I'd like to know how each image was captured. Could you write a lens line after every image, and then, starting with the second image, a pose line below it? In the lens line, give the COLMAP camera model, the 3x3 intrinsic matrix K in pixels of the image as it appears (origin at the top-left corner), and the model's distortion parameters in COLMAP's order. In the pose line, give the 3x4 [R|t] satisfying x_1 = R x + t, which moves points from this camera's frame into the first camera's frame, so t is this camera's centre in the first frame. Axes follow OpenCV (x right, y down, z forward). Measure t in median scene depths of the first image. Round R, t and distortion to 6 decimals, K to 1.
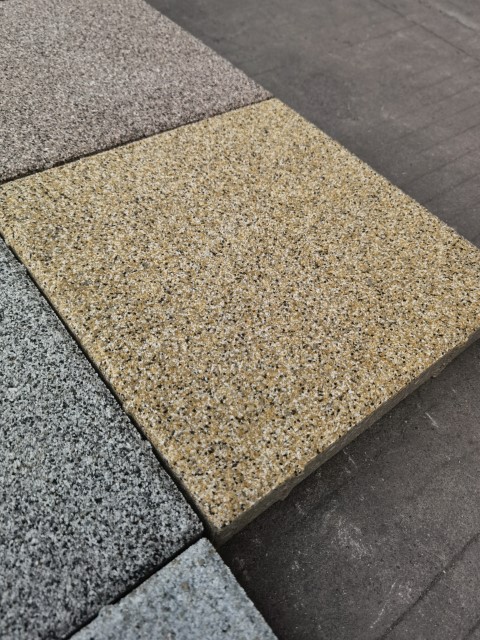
lens RADIAL K [[515.5, 0, 240.0], [0, 515.5, 320.0], [0, 0, 1]] dist [0.002887, 0.005645]
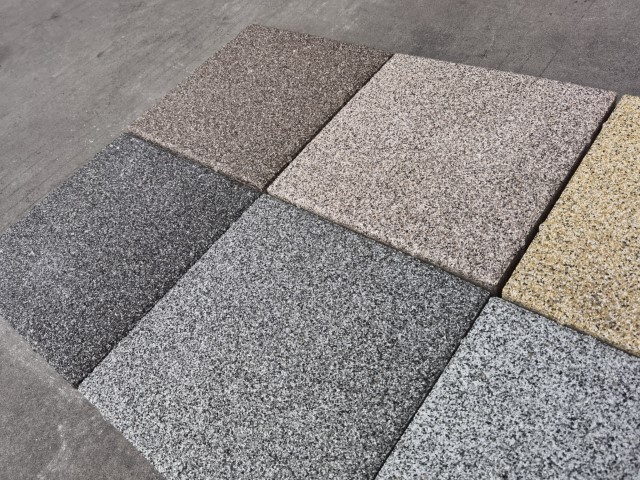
lens RADIAL K [[515.5, 0, 323.3], [0, 515.5, 250.1], [0, 0, 1]] dist [0.002887, 0.005645]
pose [[0.908617, -0.398526, -0.124873, -0.717467], [0.396135, 0.917113, -0.044508, -0.460428], [0.132260, -0.009026, 0.991174, -0.271914]]
